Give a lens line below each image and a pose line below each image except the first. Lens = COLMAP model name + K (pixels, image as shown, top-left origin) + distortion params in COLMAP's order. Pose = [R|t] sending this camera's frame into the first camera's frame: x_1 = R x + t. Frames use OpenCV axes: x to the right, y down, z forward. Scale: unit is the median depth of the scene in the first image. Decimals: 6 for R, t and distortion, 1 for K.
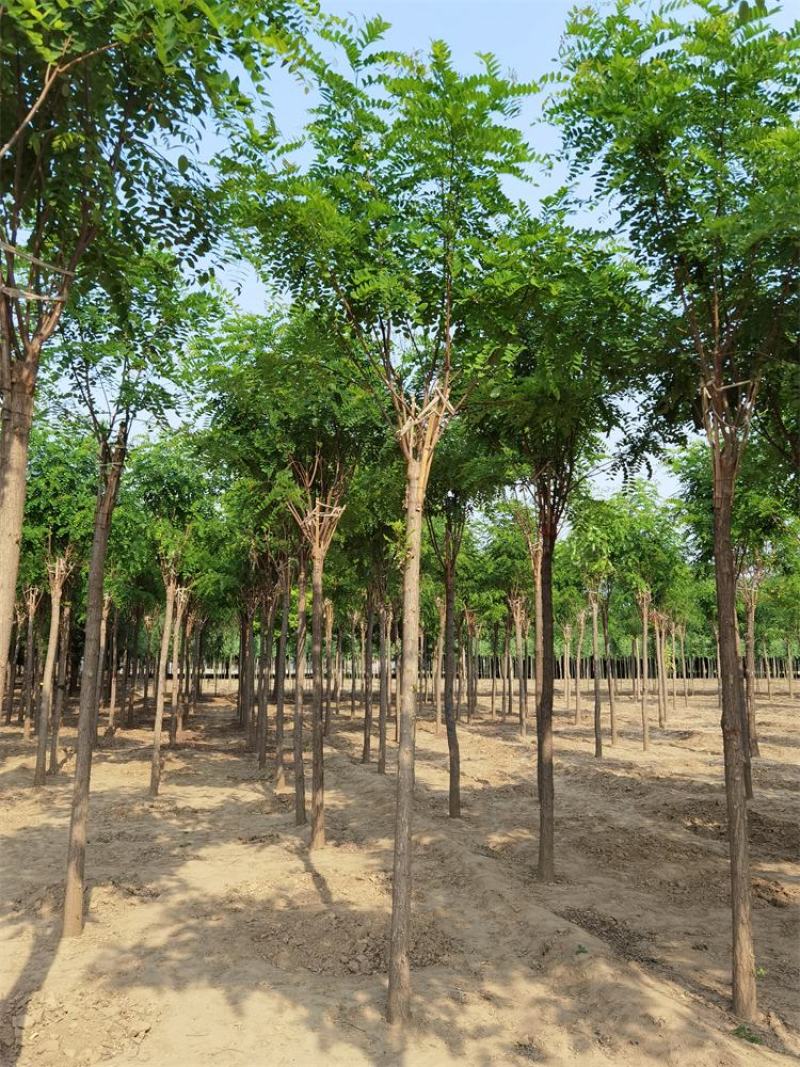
lens RADIAL K [[847.6, 0, 395.6], [0, 847.6, 532.2], [0, 0, 1]] dist [0.001530, 0.003976]
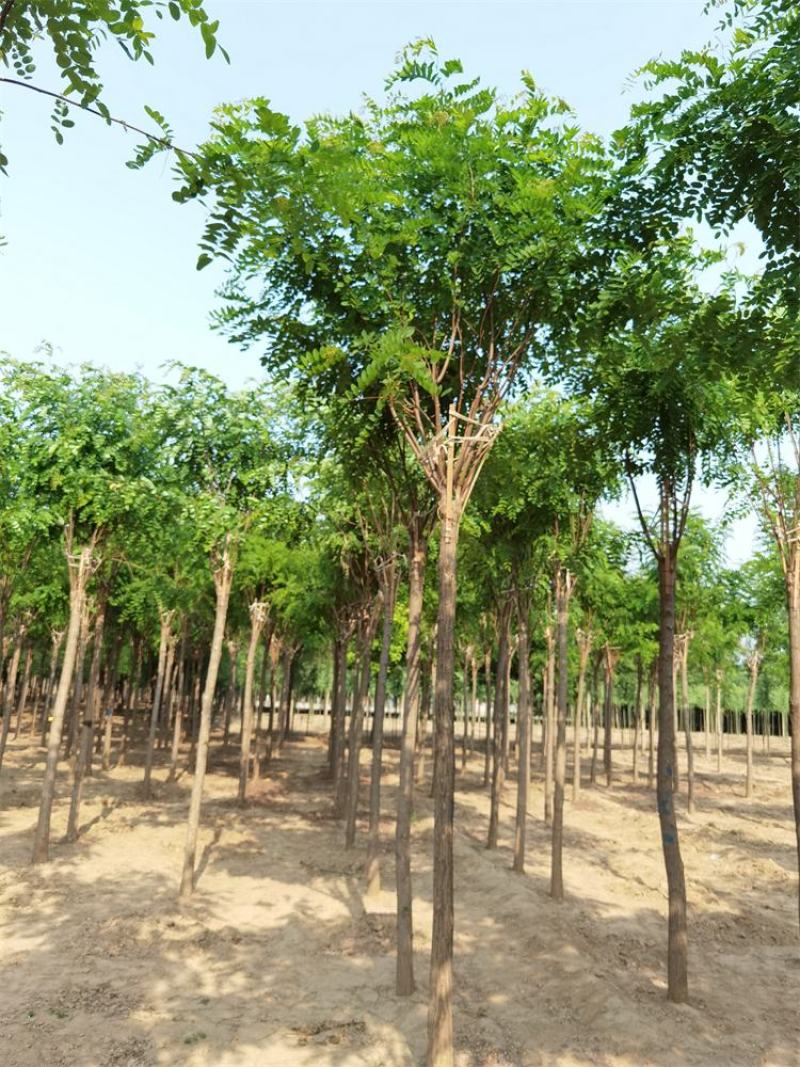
lens RADIAL K [[847.6, 0, 395.6], [0, 847.6, 532.2], [0, 0, 1]] dist [0.001530, 0.003976]
pose [[0.992384, 0.020327, -0.121493, -0.022563], [-0.025774, 0.998724, -0.043430, 0.024046], [0.120455, 0.046230, 0.991642, 0.172264]]
